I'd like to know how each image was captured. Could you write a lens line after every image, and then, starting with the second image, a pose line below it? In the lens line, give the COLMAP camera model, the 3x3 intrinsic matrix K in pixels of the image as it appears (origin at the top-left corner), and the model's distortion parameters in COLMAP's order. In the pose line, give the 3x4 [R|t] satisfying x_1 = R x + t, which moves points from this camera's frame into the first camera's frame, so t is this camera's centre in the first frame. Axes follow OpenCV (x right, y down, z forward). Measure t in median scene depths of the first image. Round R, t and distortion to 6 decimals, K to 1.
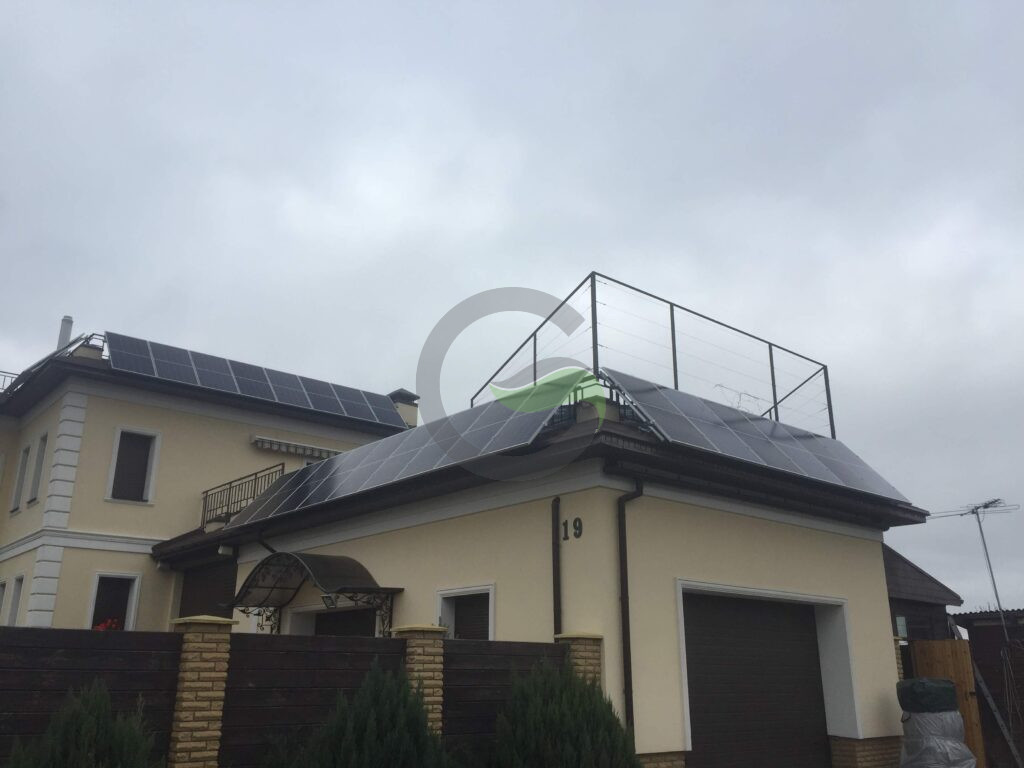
lens RADIAL K [[872.1, 0, 517.3], [0, 872.1, 385.8], [0, 0, 1]] dist [0.093269, -0.113971]
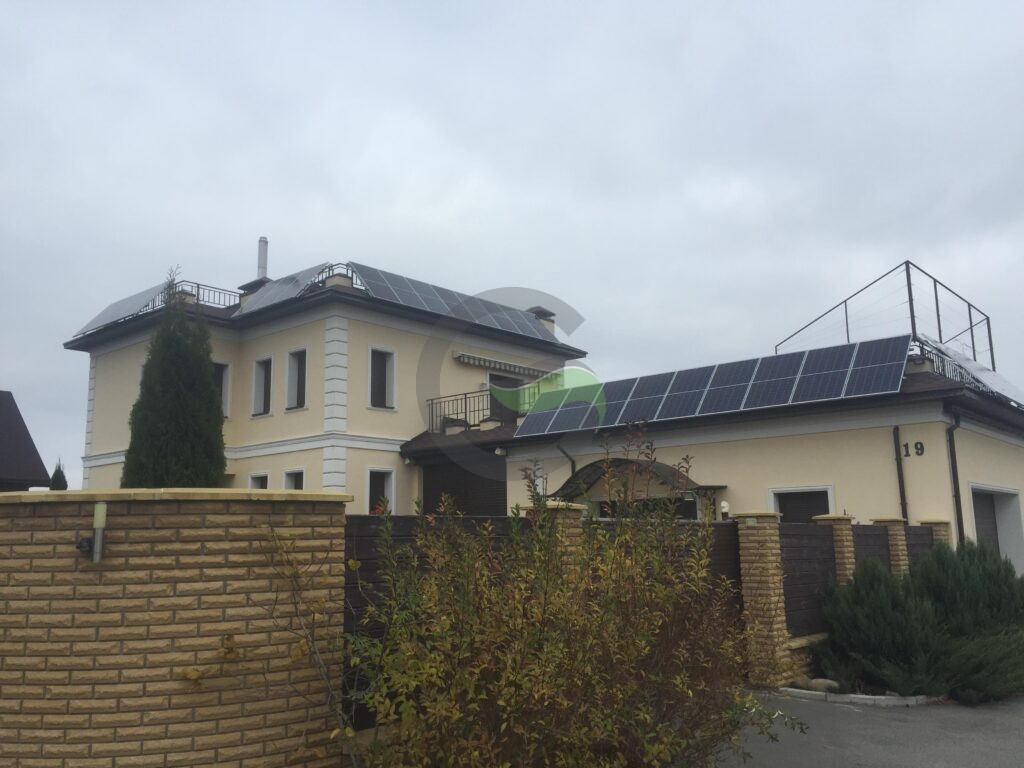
lens RADIAL K [[872.1, 0, 517.3], [0, 872.1, 385.8], [0, 0, 1]] dist [0.093269, -0.113971]
pose [[0.988714, 0.006451, 0.149676, -0.448546], [-0.027341, 0.990065, 0.137930, -0.069023], [-0.147300, -0.140465, 0.979067, -0.177959]]
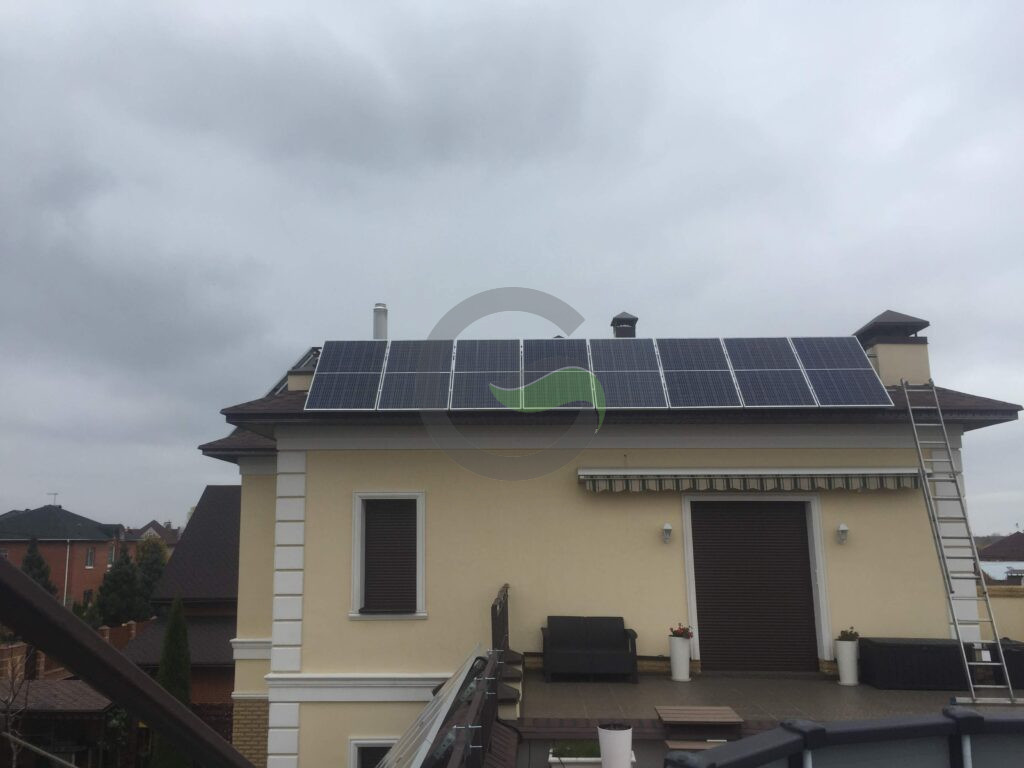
lens RADIAL K [[872.1, 0, 517.3], [0, 872.1, 385.8], [0, 0, 1]] dist [0.093269, -0.113971]
pose [[0.752470, -0.122921, -0.647054, 0.040174], [0.213710, 0.974842, 0.063336, -0.044204], [0.622990, -0.185941, 0.759809, 0.645909]]
